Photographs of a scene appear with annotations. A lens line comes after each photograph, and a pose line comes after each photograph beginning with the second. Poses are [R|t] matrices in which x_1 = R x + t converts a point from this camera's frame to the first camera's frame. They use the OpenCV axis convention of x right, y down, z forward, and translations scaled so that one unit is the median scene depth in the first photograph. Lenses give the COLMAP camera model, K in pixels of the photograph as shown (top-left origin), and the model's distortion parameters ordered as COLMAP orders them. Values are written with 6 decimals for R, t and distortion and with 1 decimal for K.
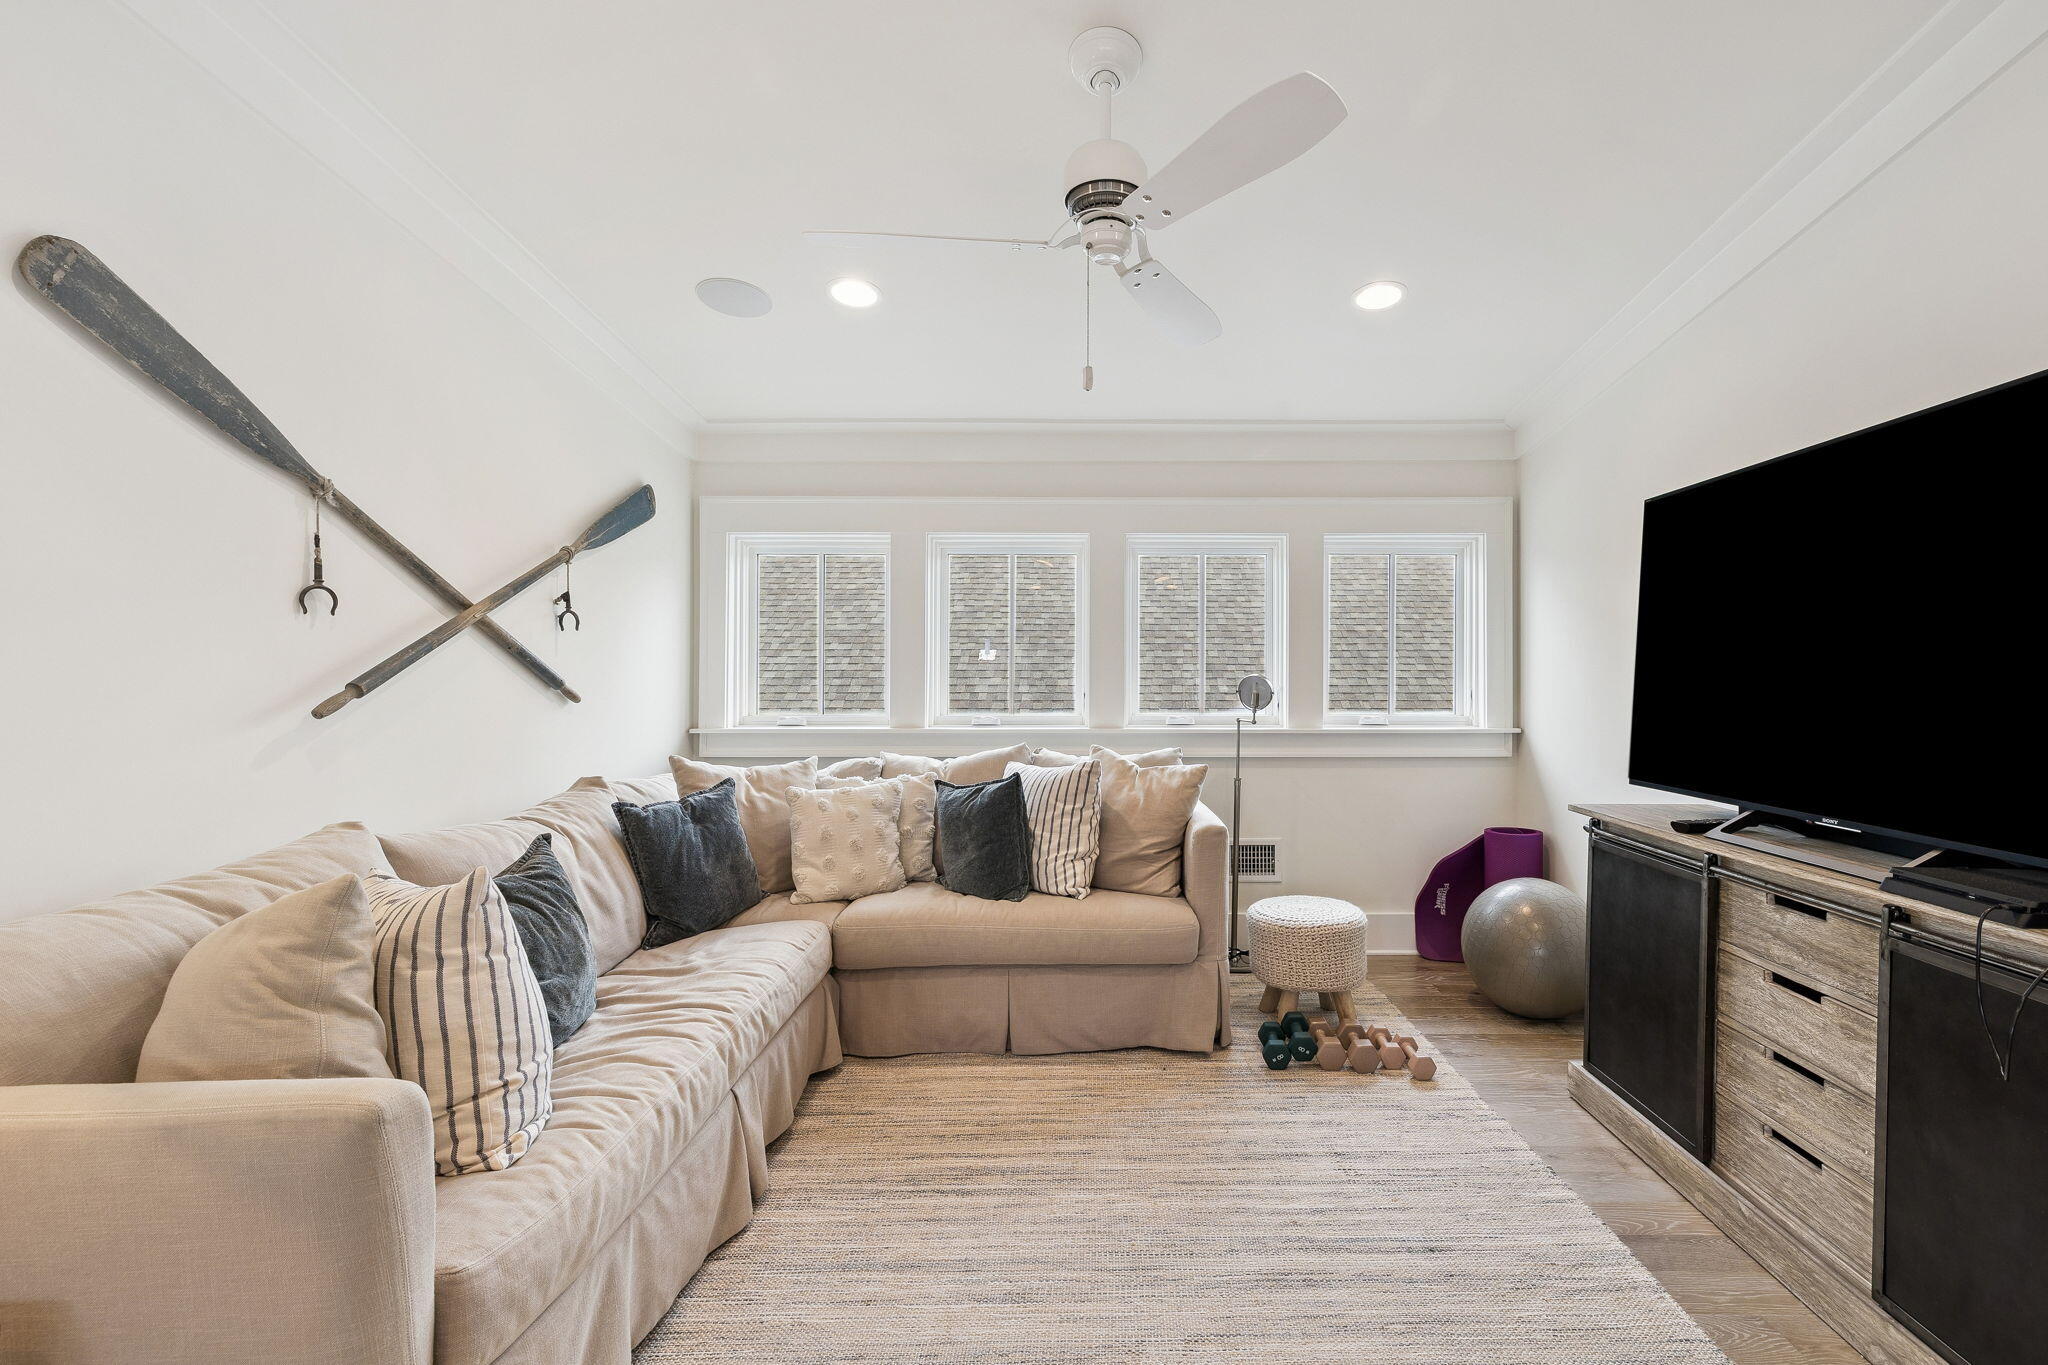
lens RADIAL K [[930.9, 0, 1024.4], [0, 930.9, 687.6], [0, 0, 1]] dist [-0.001302, 0.000016]
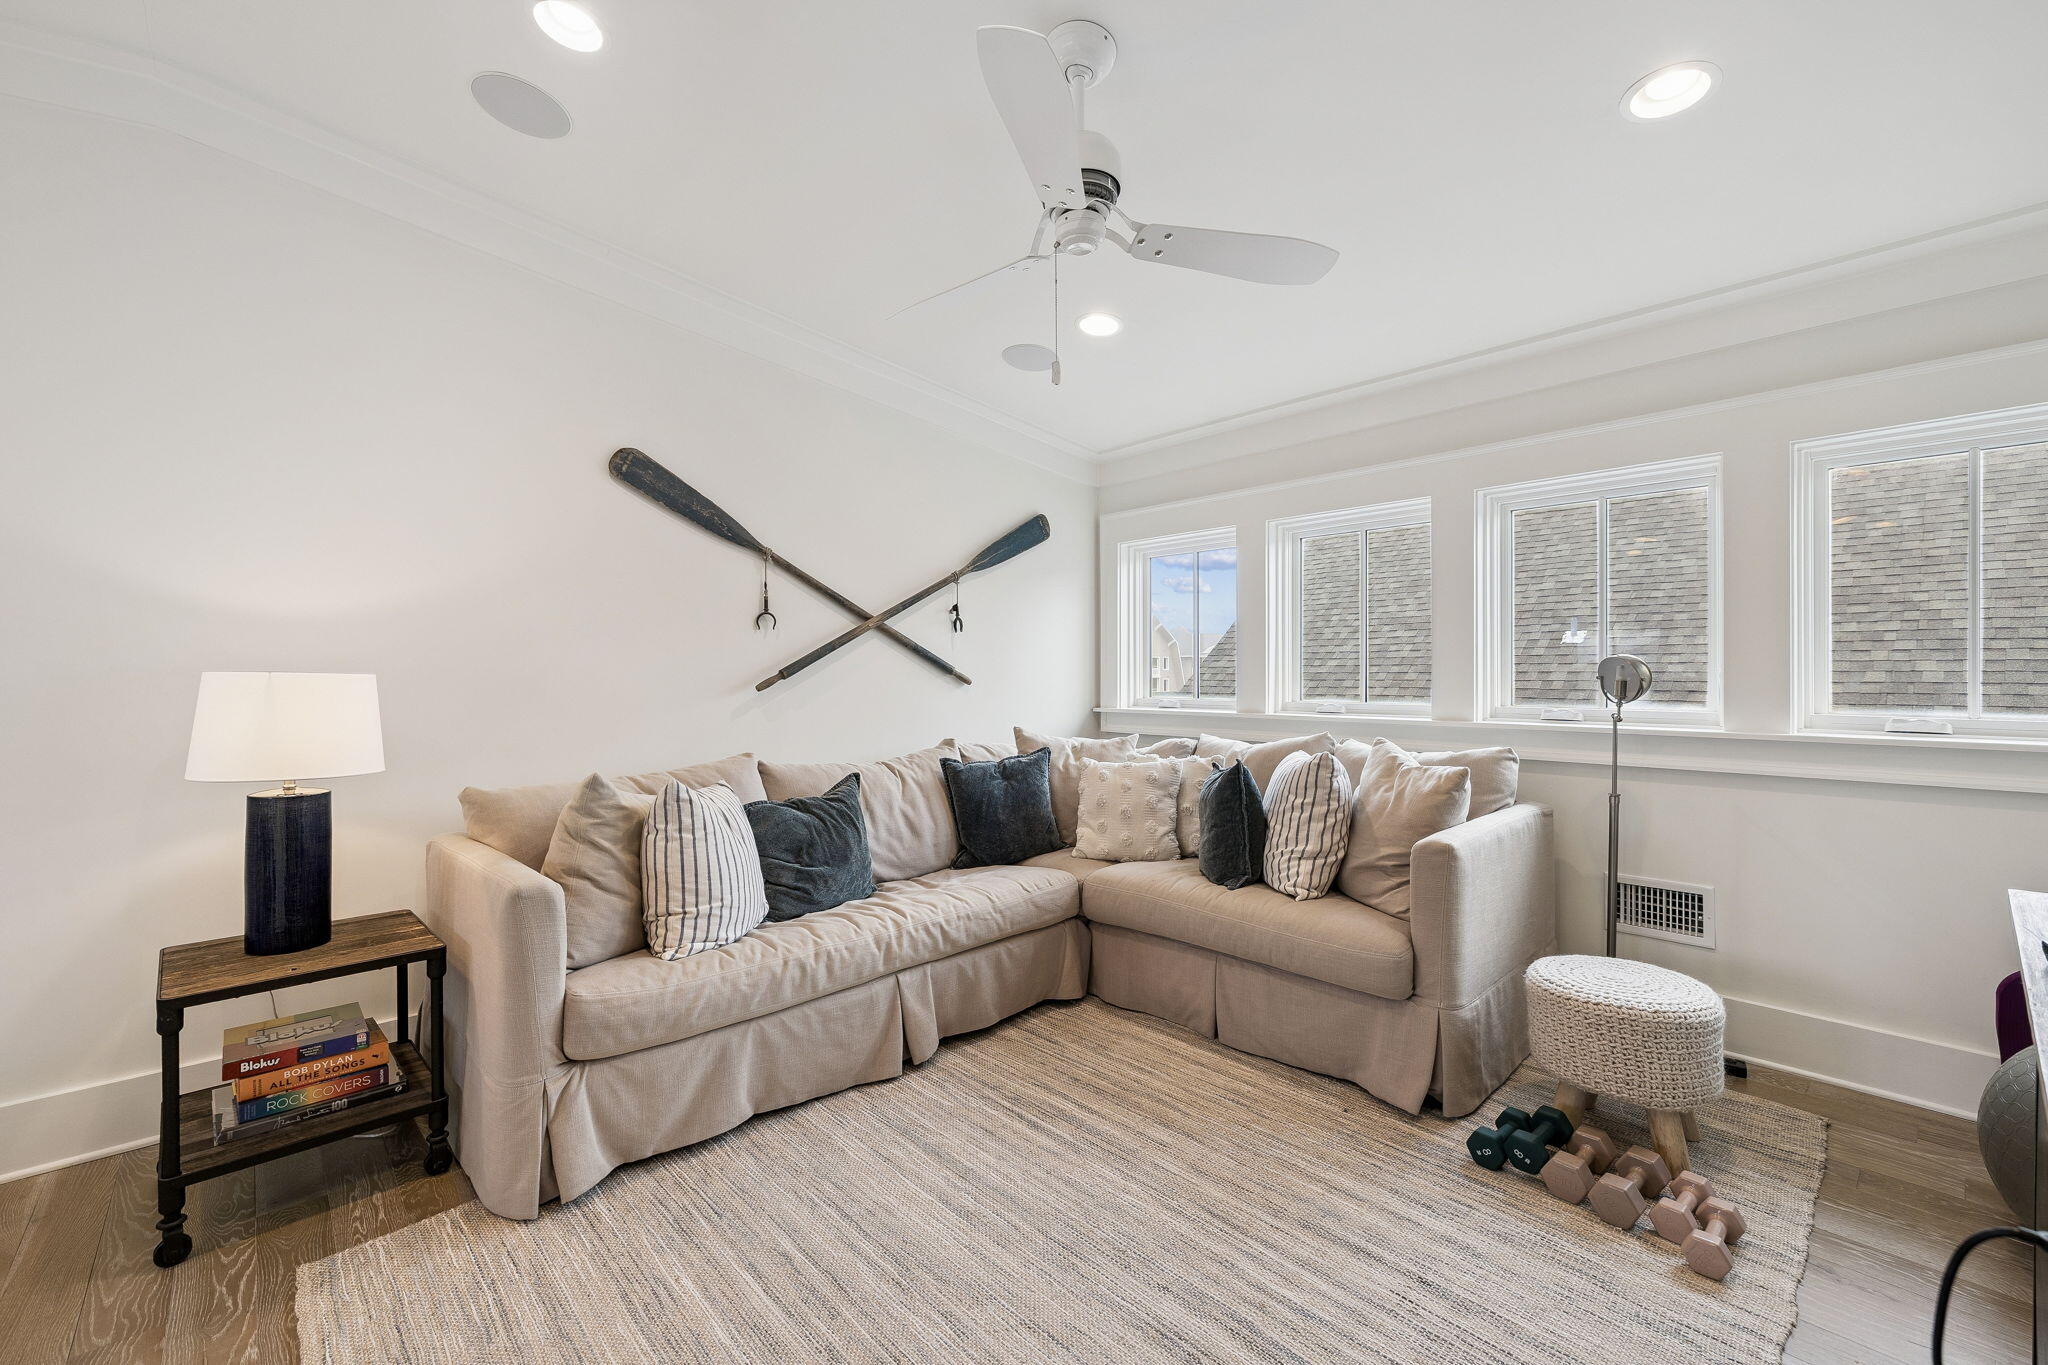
lens RADIAL K [[853.4, 0, 1027.2], [0, 853.4, 677.3], [0, 0, 1]] dist [-0.001140, -0.000647]
pose [[0.669137, 0.000603, -0.743138, 0.528974], [-0.000473, 1.000000, 0.000386, 0.005064], [0.743139, 0.000094, 0.669138, 0.240137]]
